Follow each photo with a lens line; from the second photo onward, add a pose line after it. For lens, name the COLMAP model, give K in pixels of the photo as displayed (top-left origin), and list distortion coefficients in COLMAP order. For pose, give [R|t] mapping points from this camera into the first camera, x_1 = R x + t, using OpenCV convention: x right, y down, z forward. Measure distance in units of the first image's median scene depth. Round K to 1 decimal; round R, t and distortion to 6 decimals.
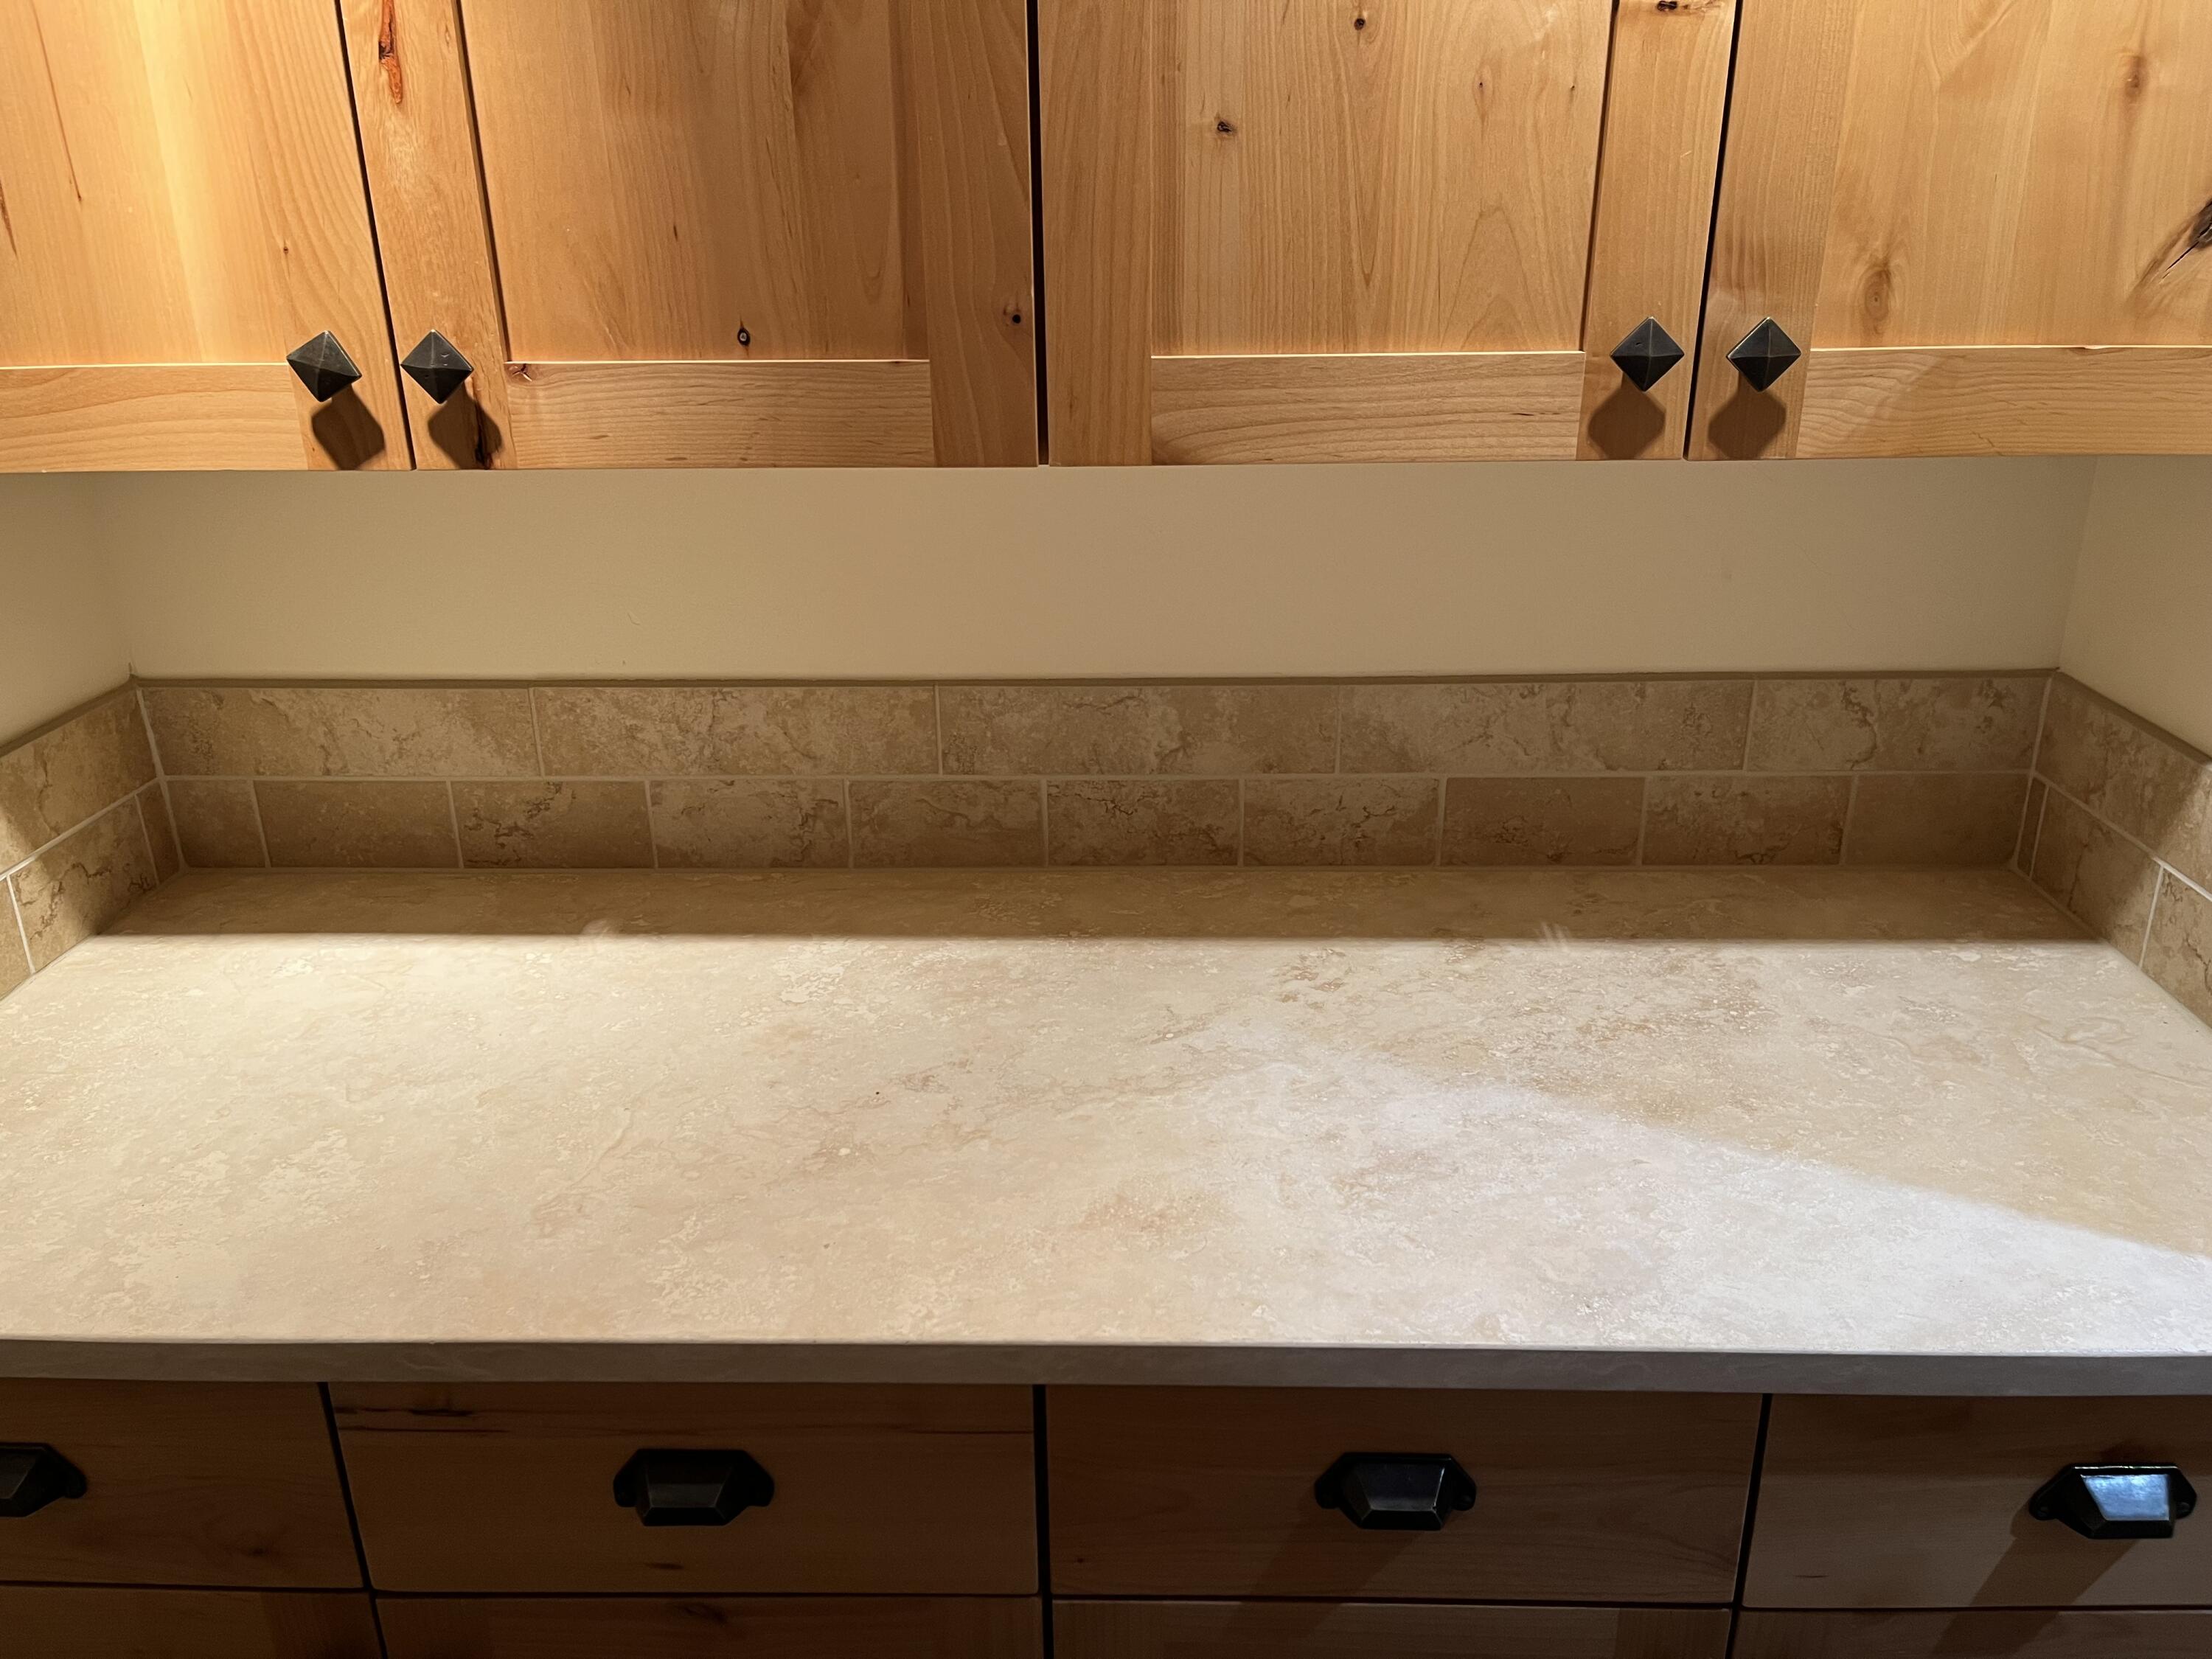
lens RADIAL K [[1678.5, 0, 1099.1], [0, 1678.5, 827.7], [0, 0, 1]] dist [0.038814, 0.000226]
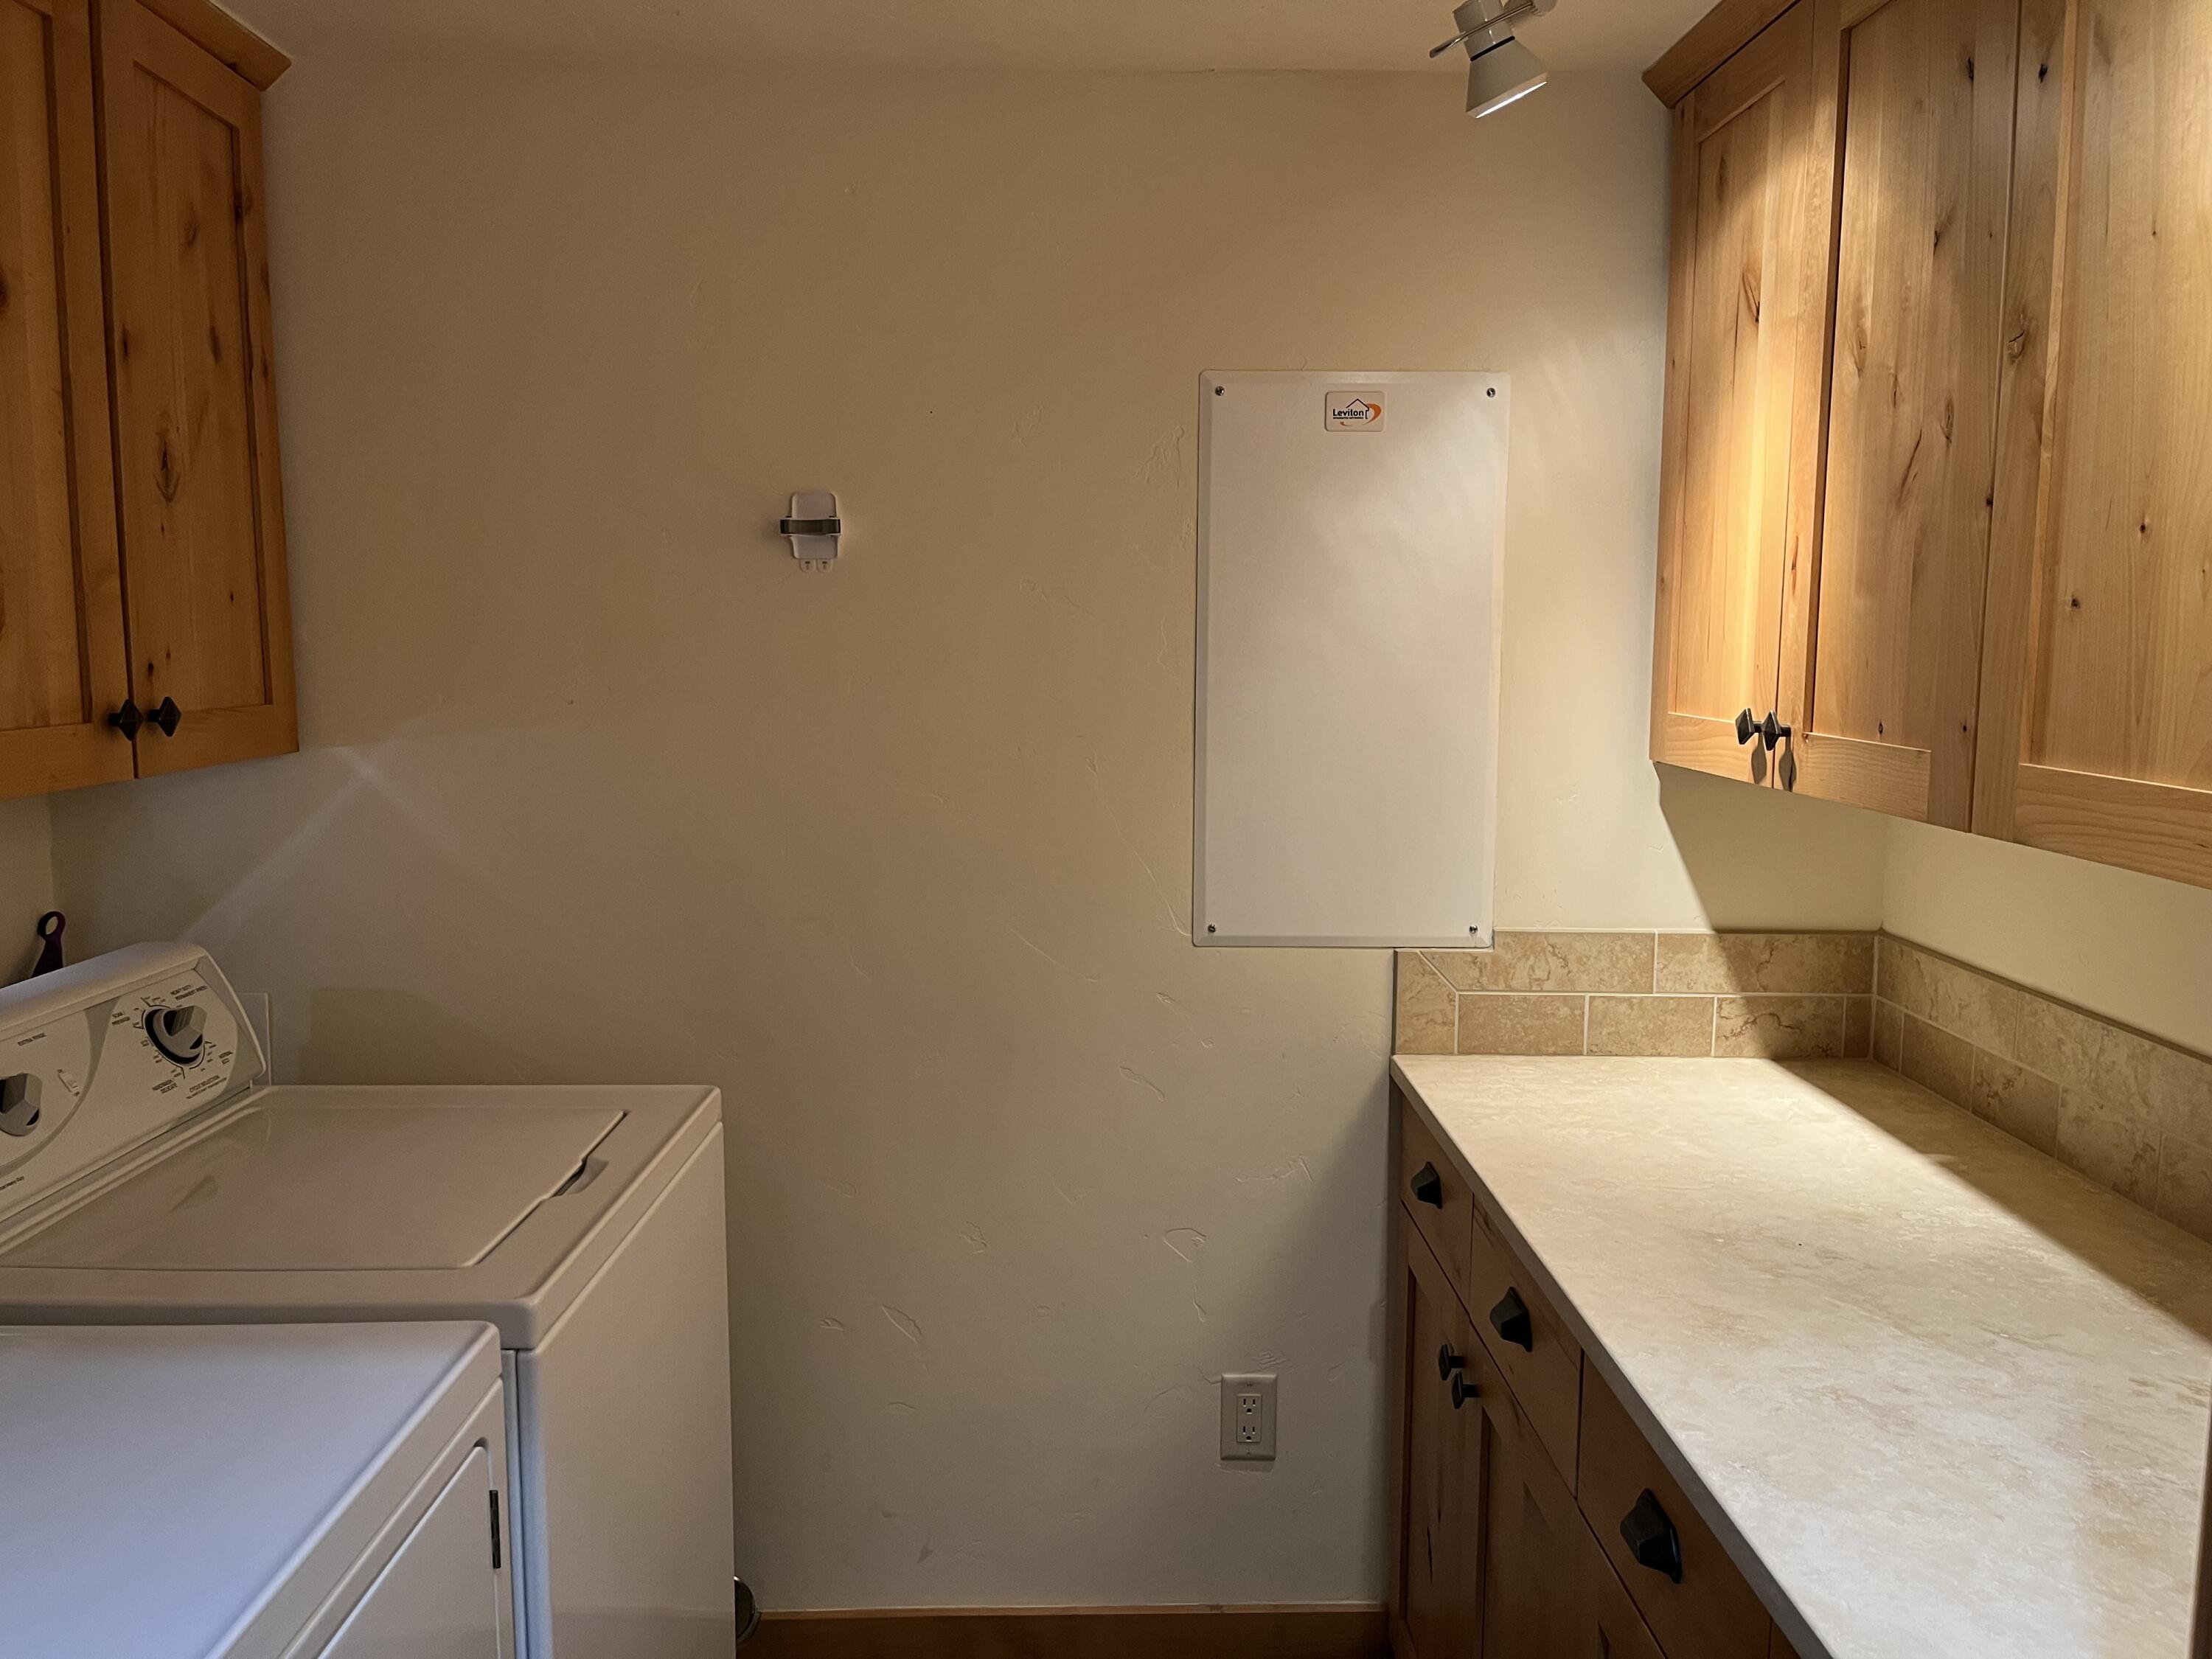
lens RADIAL K [[1678.5, 0, 1104.2], [0, 1678.5, 826.4], [0, 0, 1]] dist [0.038814, 0.000226]
pose [[0.048869, 0.134776, -0.989670, 1.026919], [-0.372482, 0.921834, 0.107145, -0.084874], [0.926752, 0.363398, 0.095251, 0.175280]]
